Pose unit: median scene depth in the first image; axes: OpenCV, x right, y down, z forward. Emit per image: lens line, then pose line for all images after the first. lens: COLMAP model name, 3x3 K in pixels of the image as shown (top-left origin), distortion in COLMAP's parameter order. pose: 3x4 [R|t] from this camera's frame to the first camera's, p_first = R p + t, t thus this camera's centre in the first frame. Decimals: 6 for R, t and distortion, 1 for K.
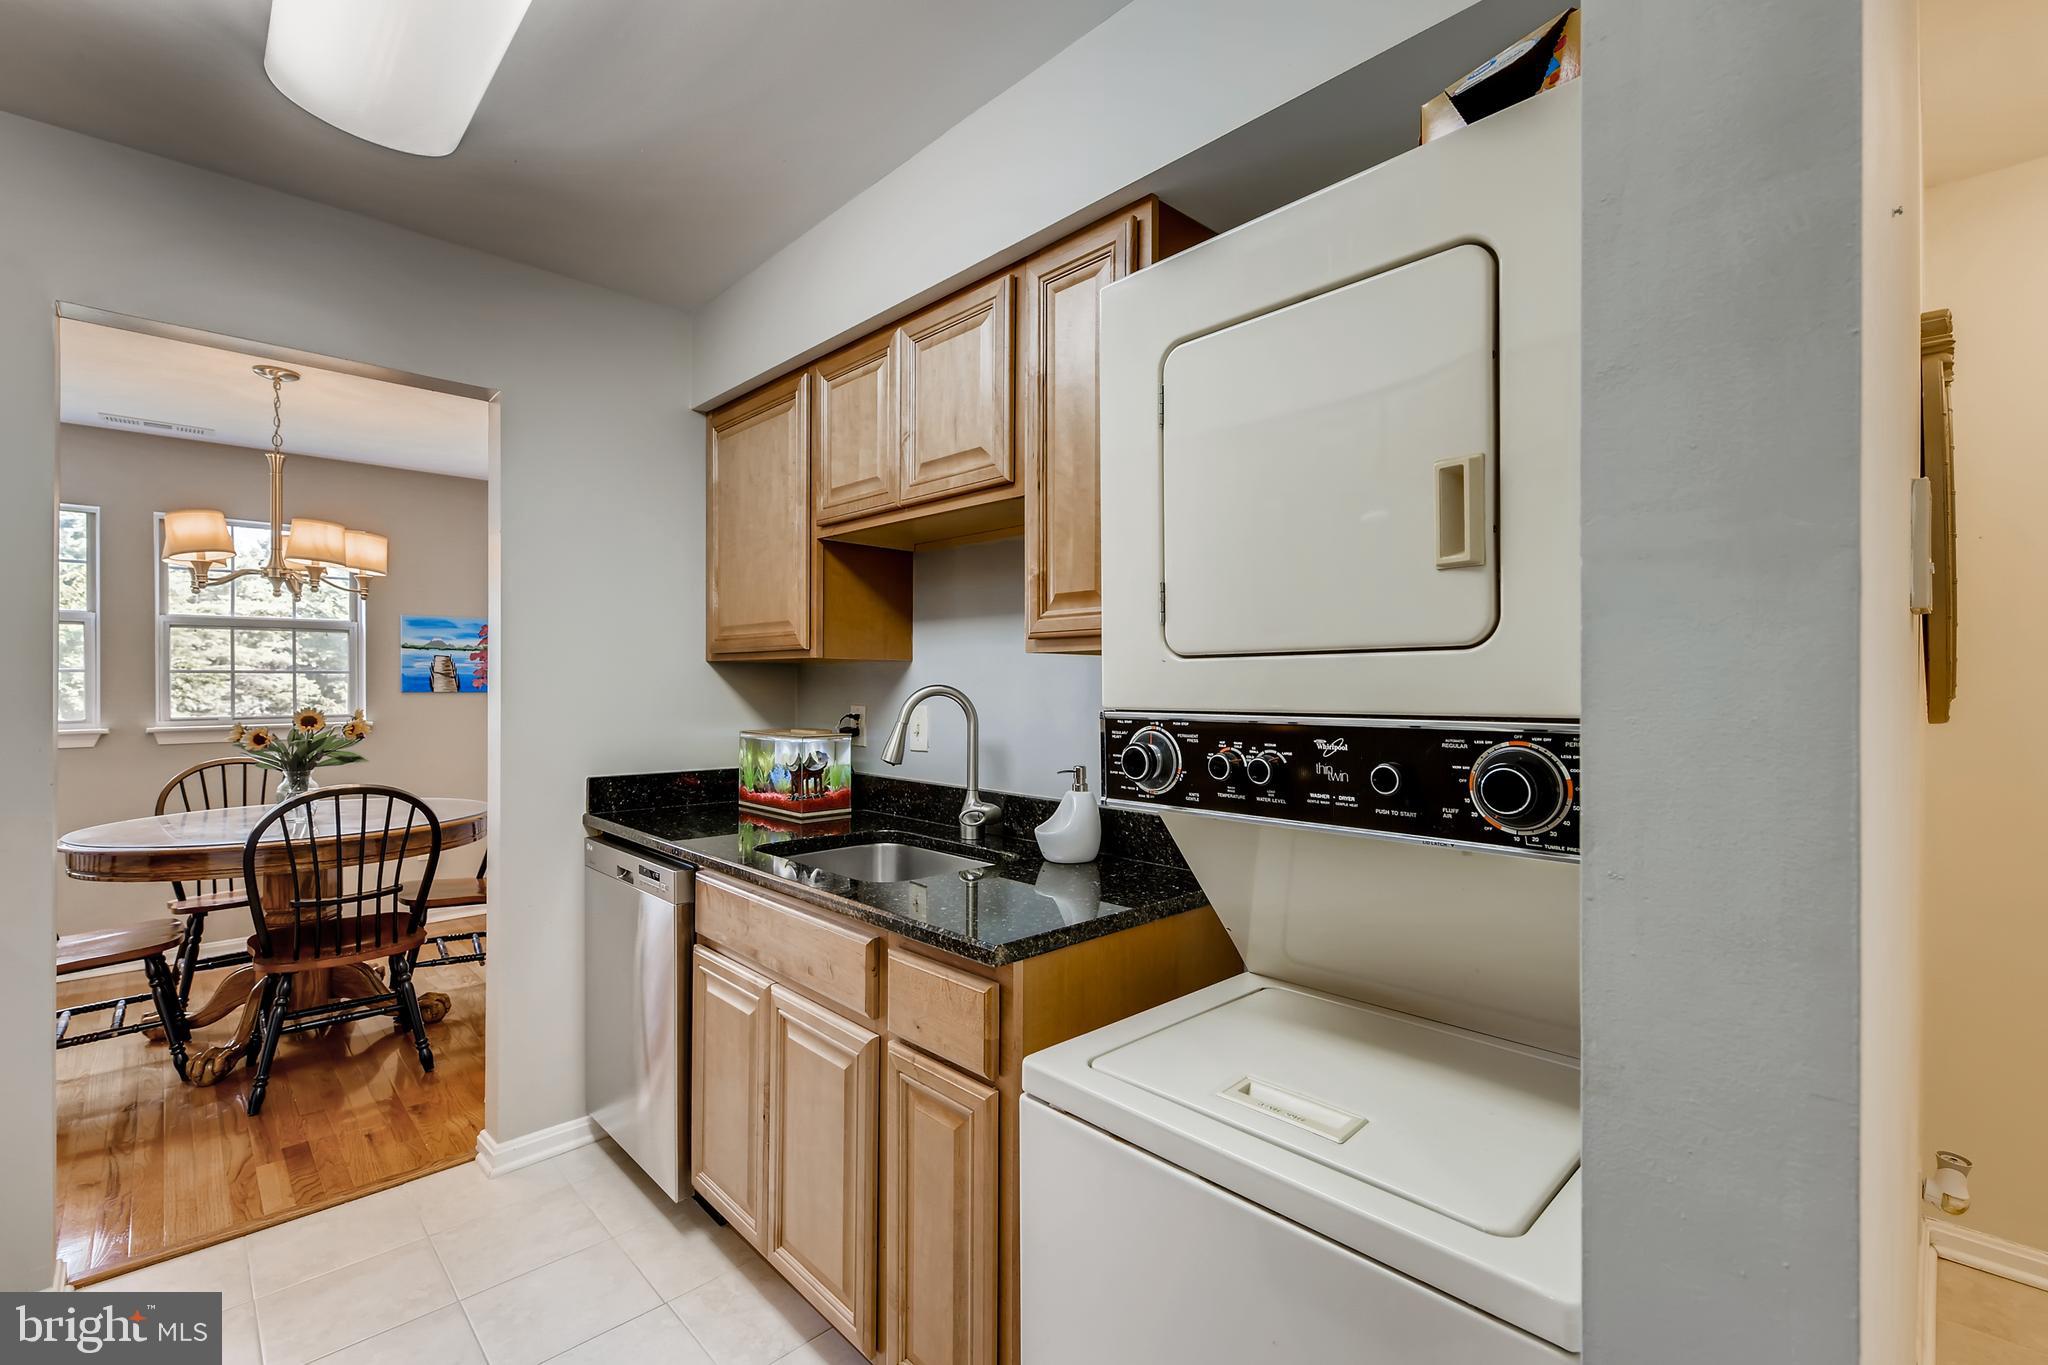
lens RADIAL K [[879.6, 0, 1035.5], [0, 879.6, 684.2], [0, 0, 1]] dist [0.010184, -0.003976]
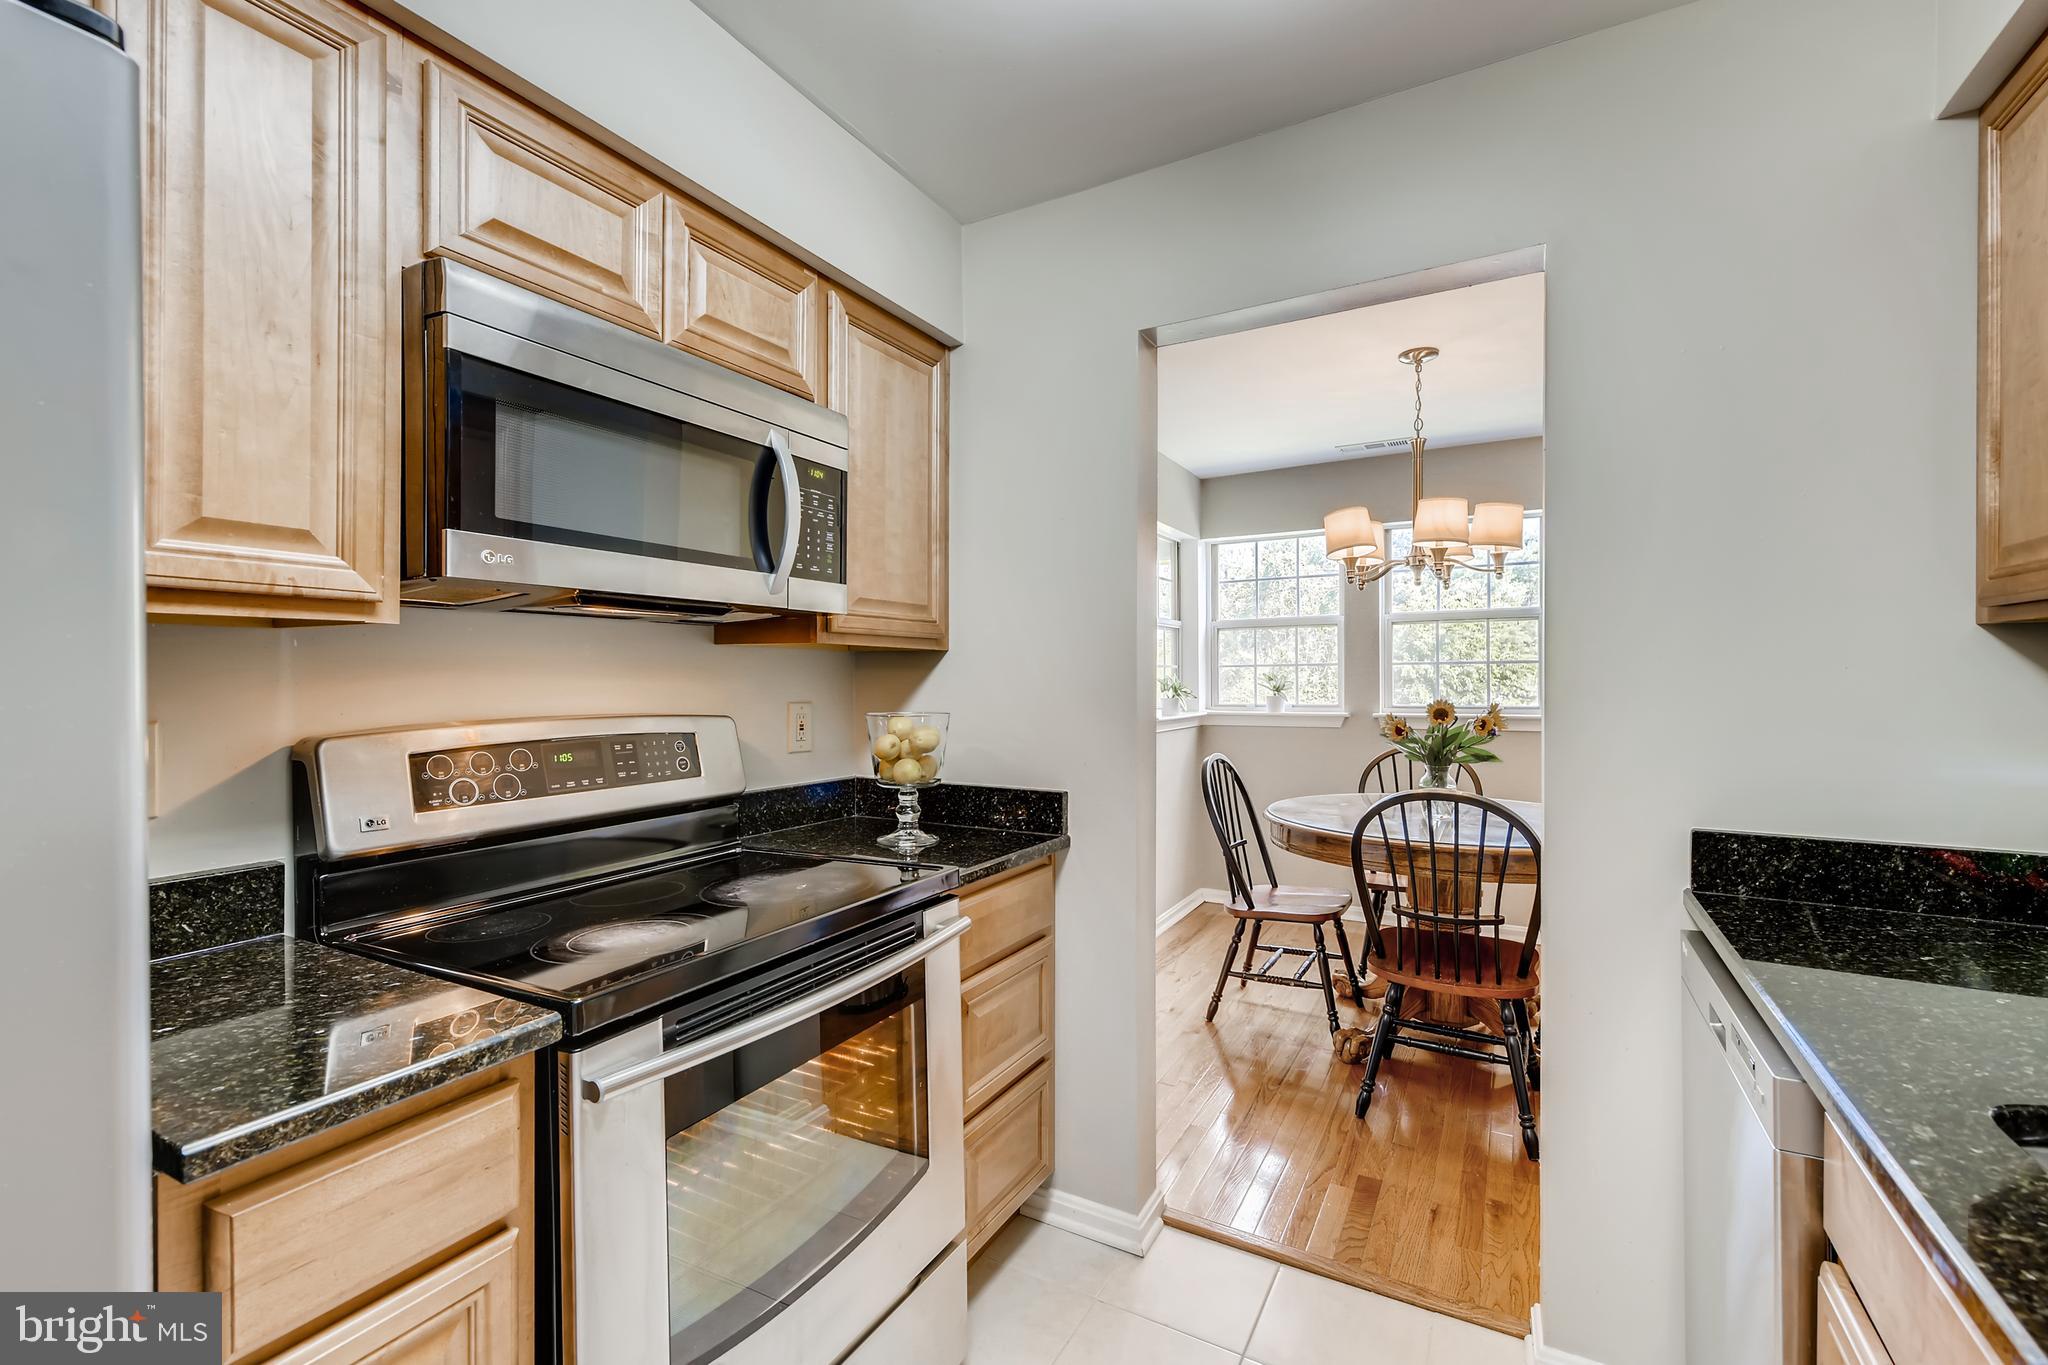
lens RADIAL K [[879.6, 0, 1020.1], [0, 879.6, 676.6], [0, 0, 1]] dist [0.010184, -0.003976]
pose [[0.276953, -0.000332, -0.960883, -0.055717], [0.002564, 0.999997, 0.000394, 0.000943], [0.960880, -0.002573, 0.276953, 0.380345]]
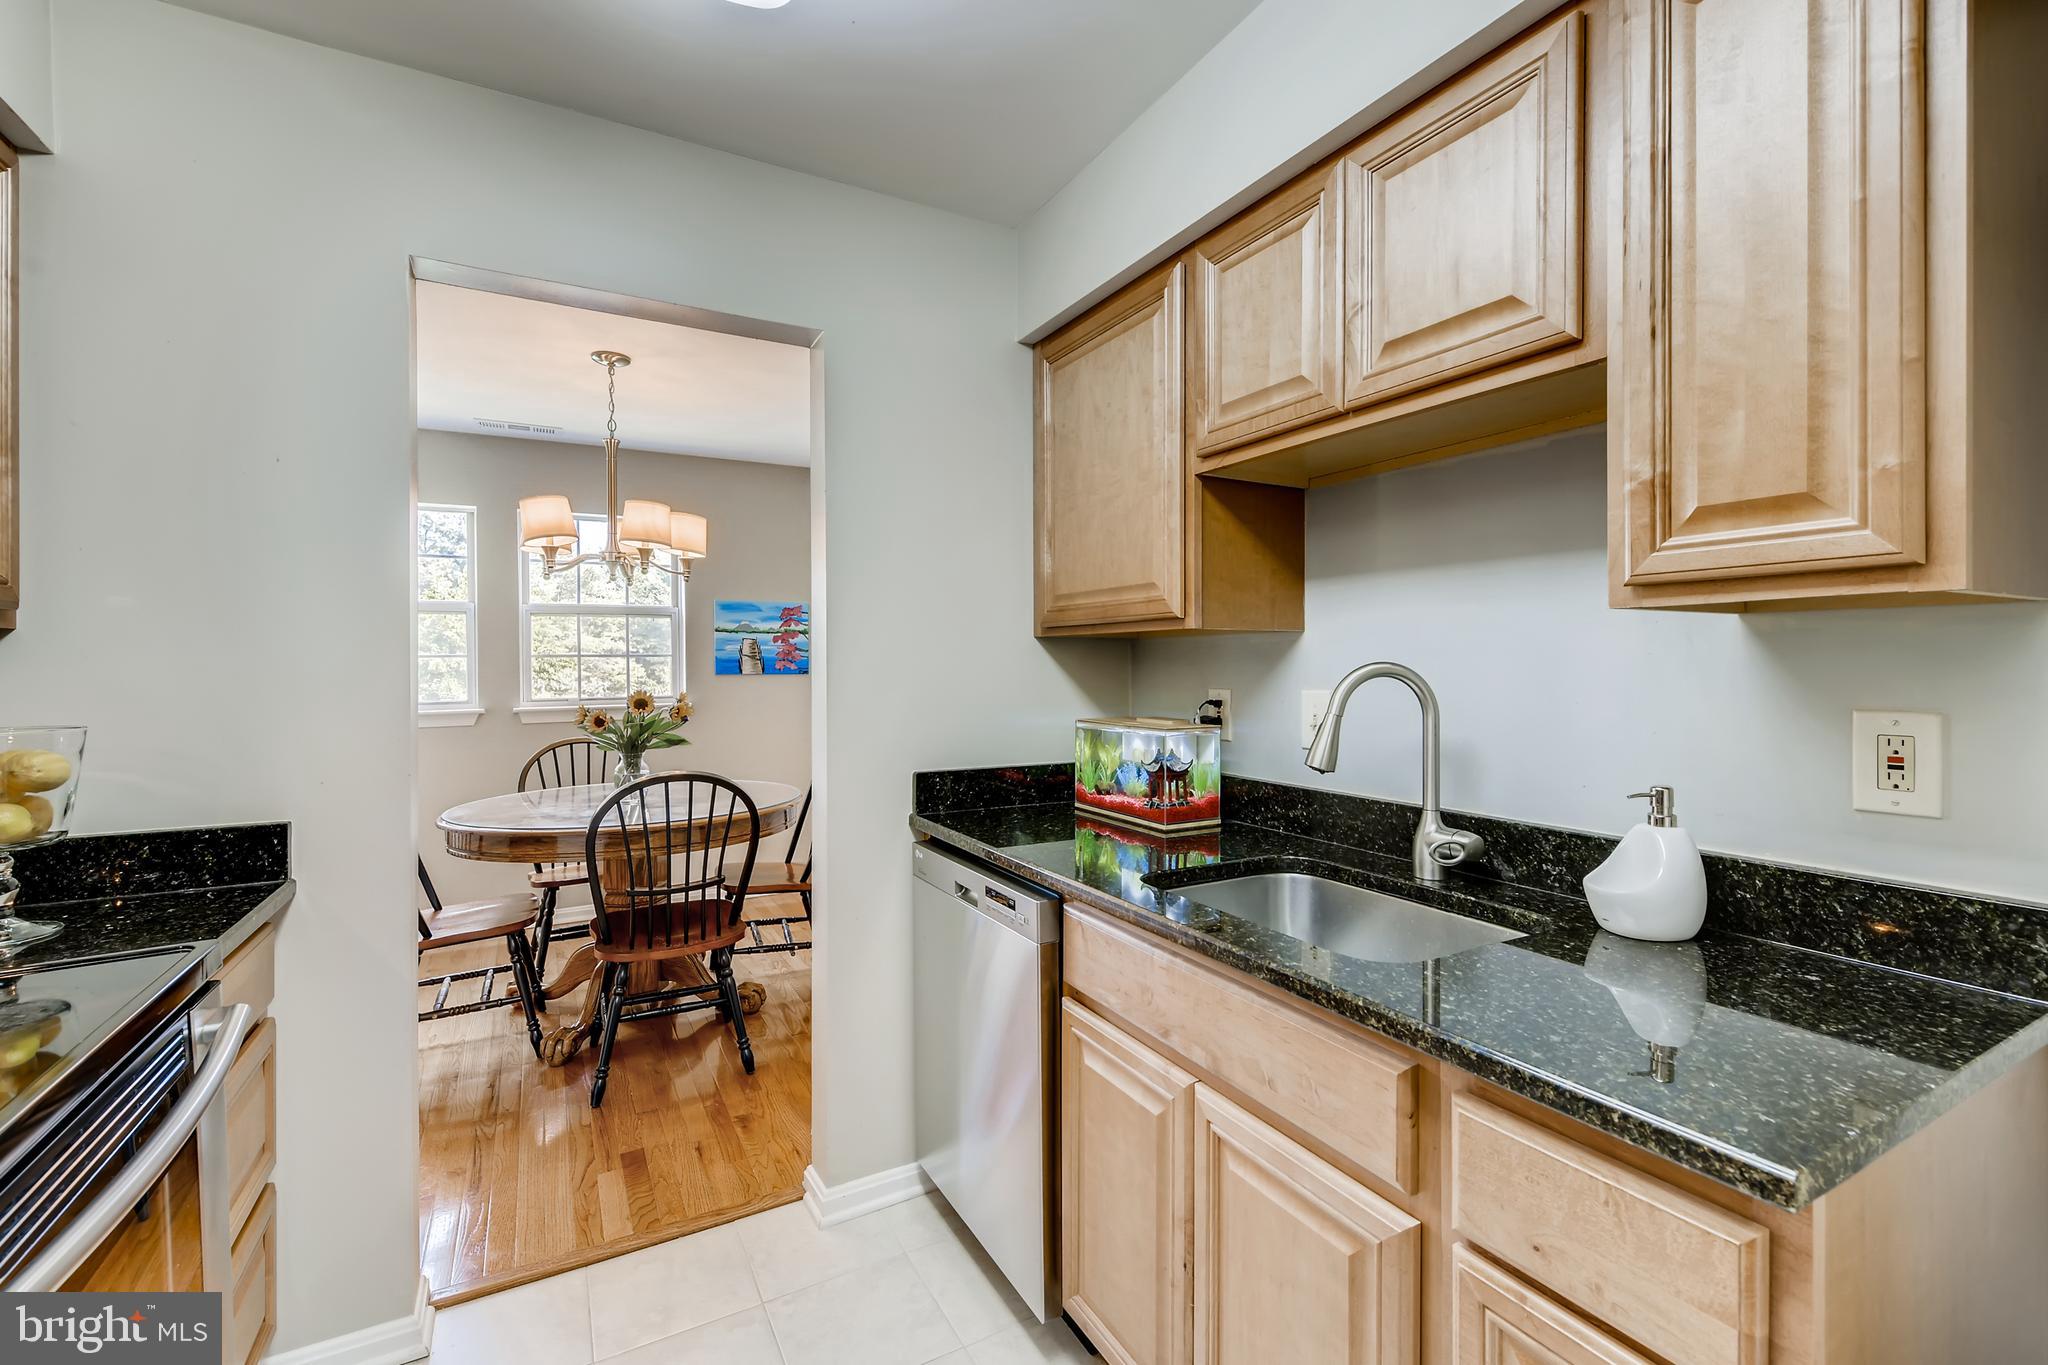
lens RADIAL K [[879.6, 0, 1036.2], [0, 879.6, 665.2], [0, 0, 1]] dist [0.010184, -0.003976]
pose [[0.965557, -0.006220, -0.260118, -0.158822], [0.006505, 0.999979, 0.000236, 0.001222], [0.260111, -0.001920, 0.965577, 0.187760]]
